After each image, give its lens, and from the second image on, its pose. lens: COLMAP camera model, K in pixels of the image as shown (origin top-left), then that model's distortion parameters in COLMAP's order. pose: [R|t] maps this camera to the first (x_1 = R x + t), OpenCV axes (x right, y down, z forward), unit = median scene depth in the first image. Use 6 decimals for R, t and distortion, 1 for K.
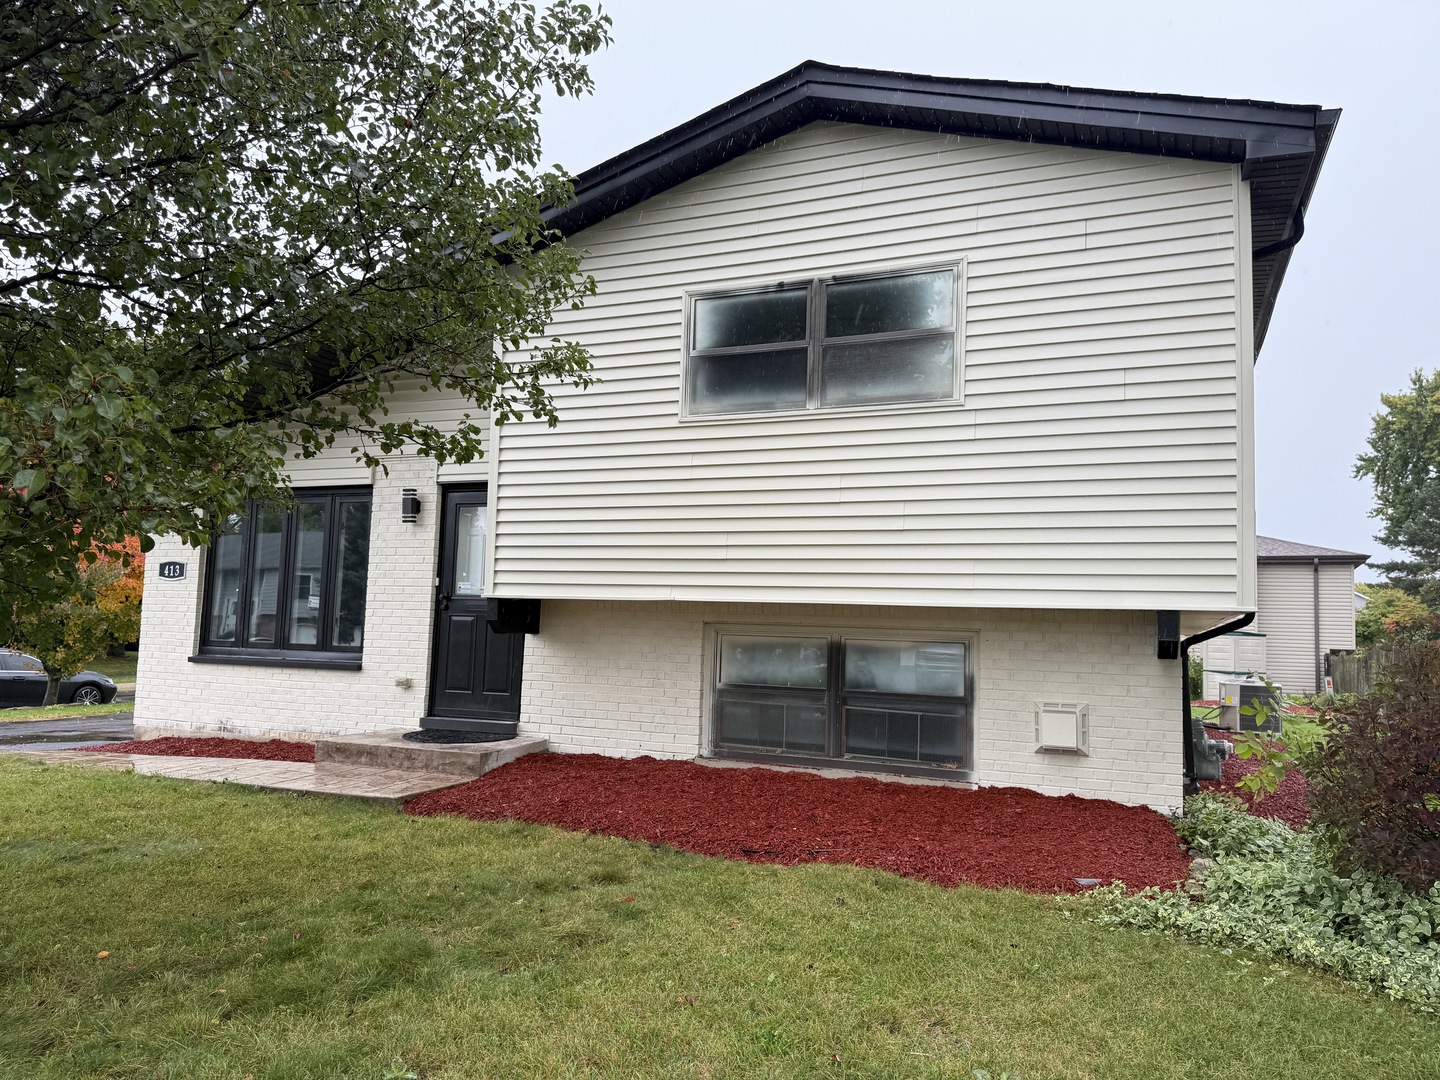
lens RADIAL K [[1004.9, 0, 720.3], [0, 1004.9, 539.8], [0, 0, 1]] dist [0.002254, -0.000336]
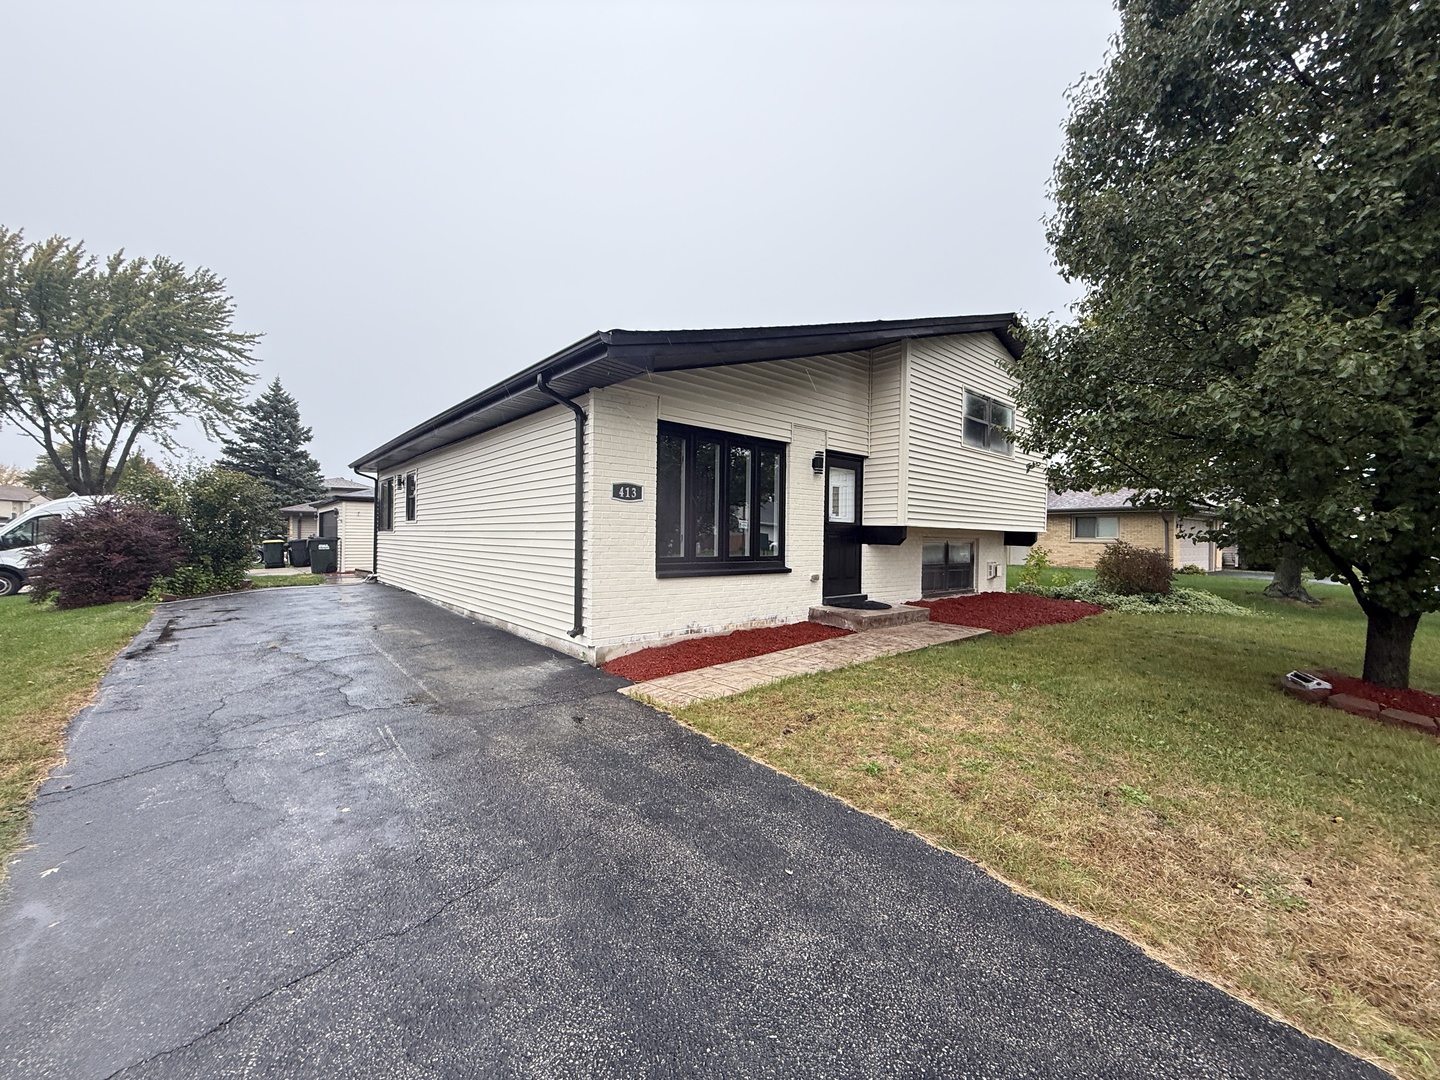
lens RADIAL K [[572.7, 0, 719.9], [0, 572.7, 540.5], [0, 0, 1]] dist [-0.001920, 0.000225]
pose [[0.450353, -0.024014, 0.892528, -1.120674], [-0.081421, 0.994368, 0.067838, 0.035117], [-0.889130, -0.103222, 0.445862, 0.710448]]
